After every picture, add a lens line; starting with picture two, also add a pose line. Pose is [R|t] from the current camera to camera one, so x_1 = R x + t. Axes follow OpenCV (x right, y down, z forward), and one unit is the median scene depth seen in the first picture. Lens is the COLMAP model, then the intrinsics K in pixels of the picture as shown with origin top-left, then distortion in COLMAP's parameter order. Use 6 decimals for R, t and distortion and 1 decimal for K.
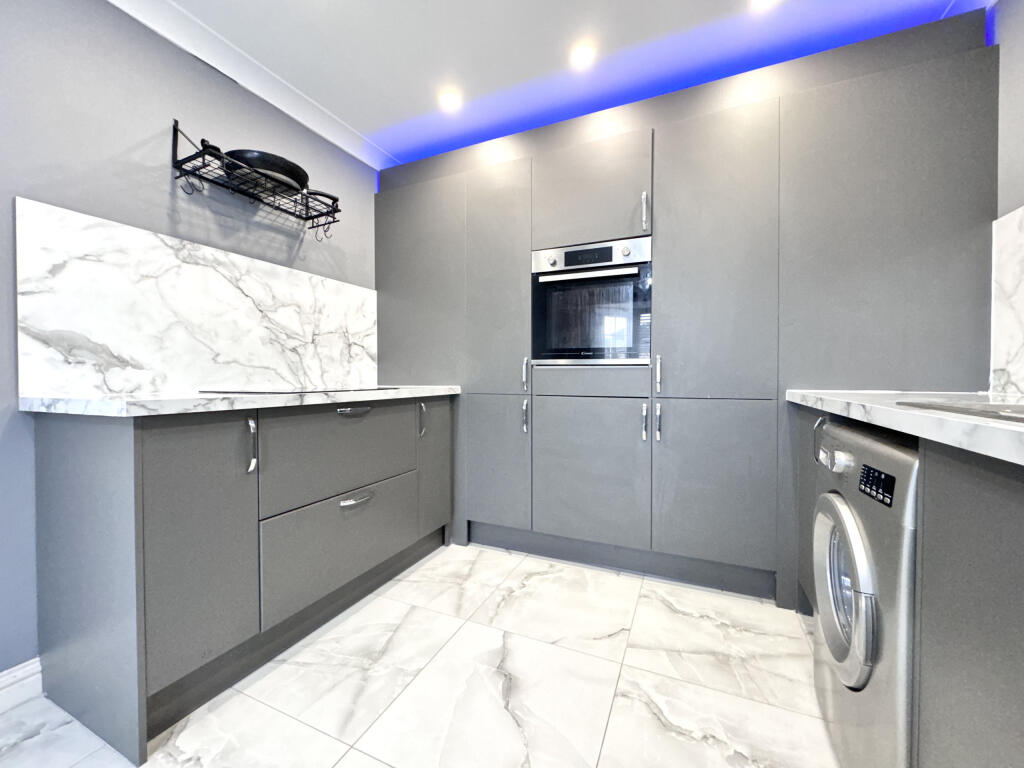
lens RADIAL K [[410.3, 0, 512.4], [0, 410.3, 381.2], [0, 0, 1]] dist [-0.000437, 0.000245]
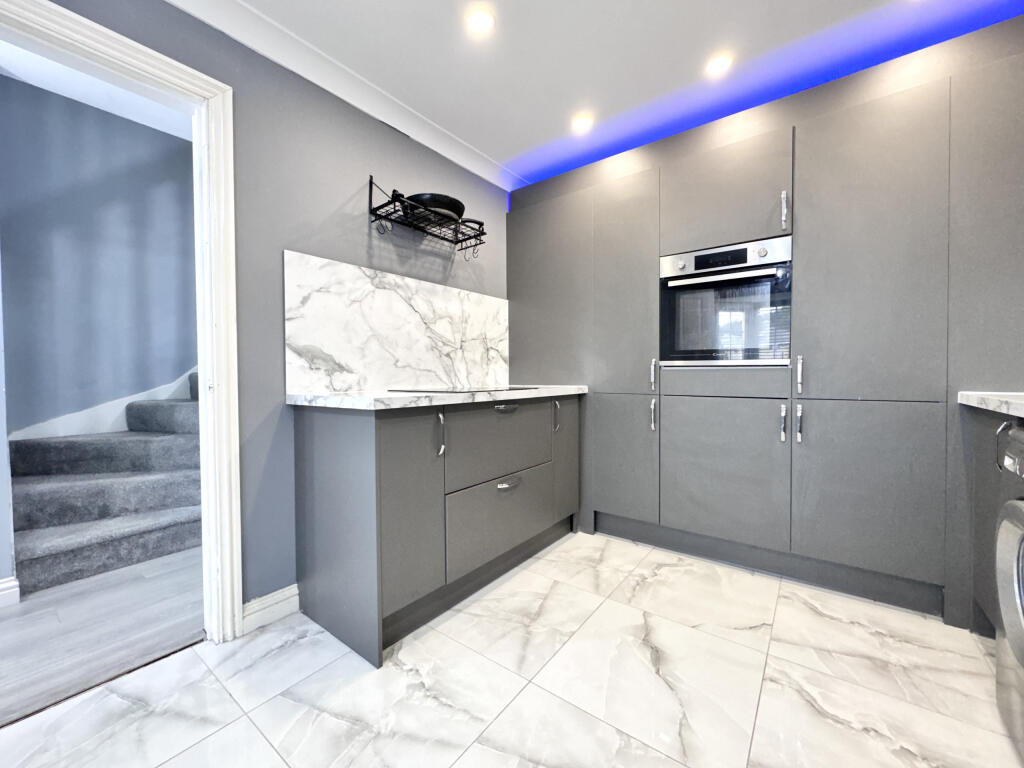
lens RADIAL K [[410.3, 0, 512.1], [0, 410.3, 381.1], [0, 0, 1]] dist [-0.000437, 0.000245]
pose [[0.974495, -0.000119, -0.224407, -0.112853], [0.001138, 0.999990, 0.004414, -0.008664], [0.224404, -0.004557, 0.974485, -0.137098]]
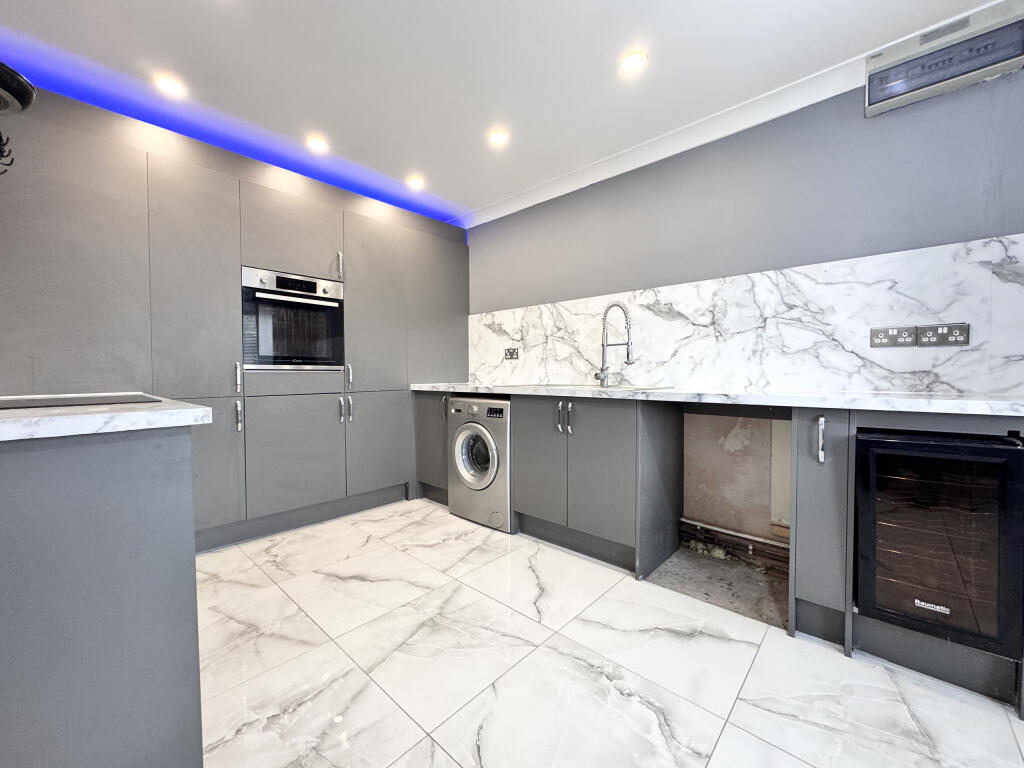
lens RADIAL K [[410.3, 0, 509.1], [0, 410.3, 380.1], [0, 0, 1]] dist [-0.000437, 0.000245]
pose [[0.316756, -0.016617, 0.948361, -1.031368], [0.020269, 0.999737, 0.010747, -0.010277], [-0.948290, 0.015818, 0.317010, -0.034216]]
